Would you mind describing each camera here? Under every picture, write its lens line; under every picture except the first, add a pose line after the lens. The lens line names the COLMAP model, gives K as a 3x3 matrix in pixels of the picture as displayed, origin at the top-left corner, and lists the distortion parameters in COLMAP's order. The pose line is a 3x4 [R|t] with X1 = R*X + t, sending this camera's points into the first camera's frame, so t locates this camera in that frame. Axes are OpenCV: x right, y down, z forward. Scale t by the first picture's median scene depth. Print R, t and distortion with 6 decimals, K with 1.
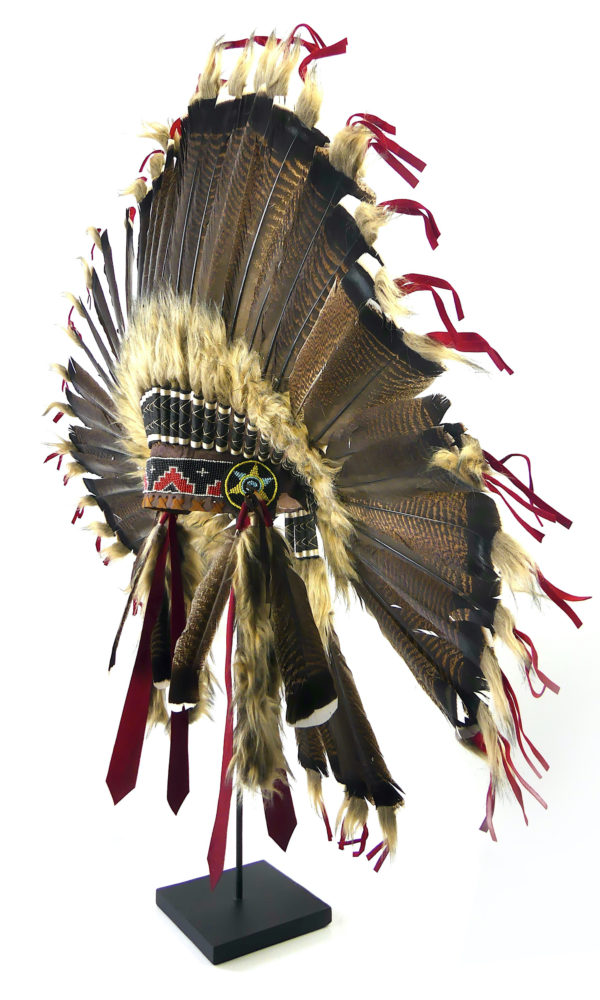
lens RADIAL K [[779.6, 0, 300.0], [0, 779.6, 500.0], [0, 0, 1]] dist [0.007957, 0.003267]
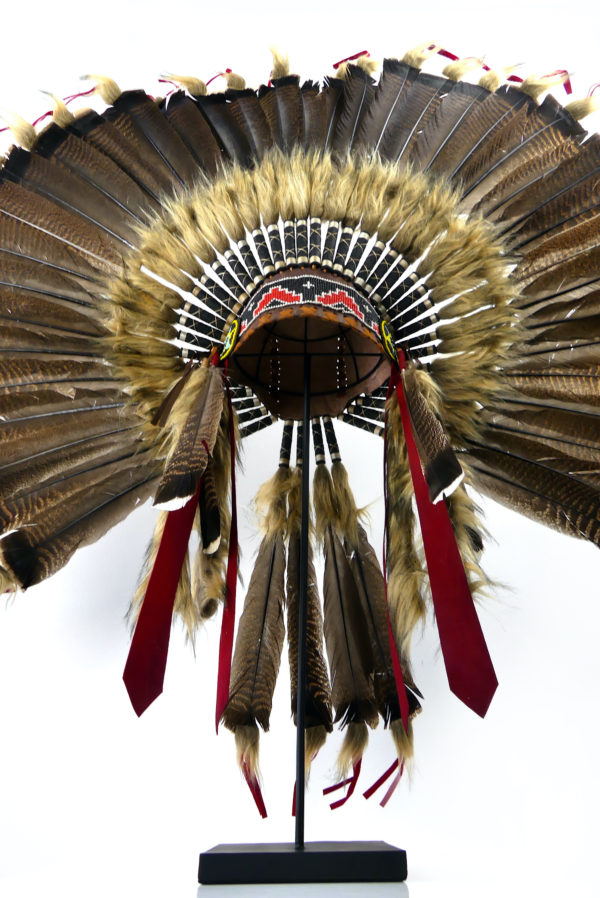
lens RADIAL K [[667.5, 0, 300.9], [0, 667.5, 464.3], [0, 0, 1]] dist [-0.018134, -0.001421]
pose [[0.553446, 0.366373, 0.747976, -0.724782], [-0.014719, 0.902217, -0.431032, 0.503210], [-0.832755, 0.227543, 0.504721, 0.682970]]
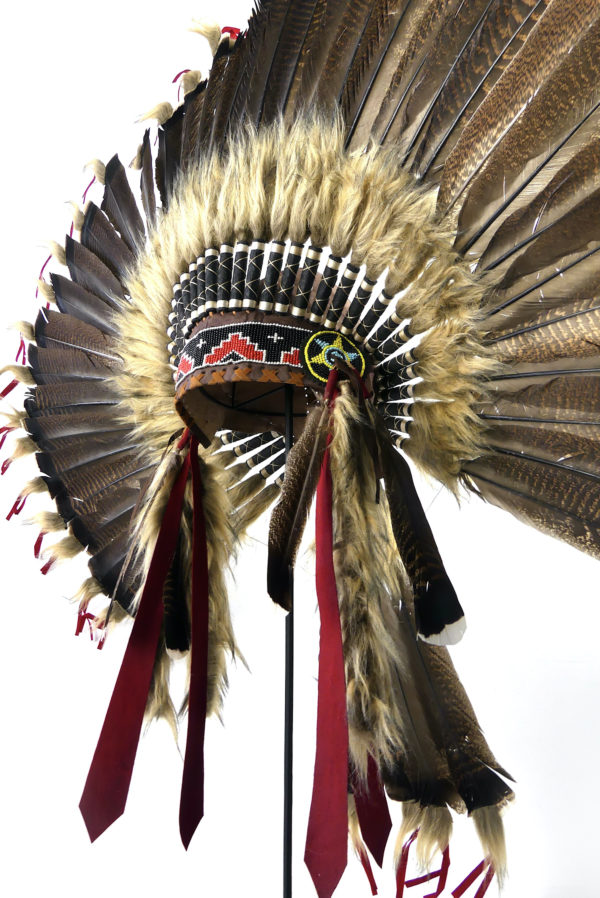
lens RADIAL K [[709.8, 0, 309.6], [0, 709.8, 462.5], [0, 0, 1]] dist [-0.005129, 0.001974]
pose [[0.972658, 0.058071, 0.224866, -0.244689], [0.006932, 0.960544, -0.278041, 0.286535], [-0.232140, 0.271998, 0.933878, 0.345779]]
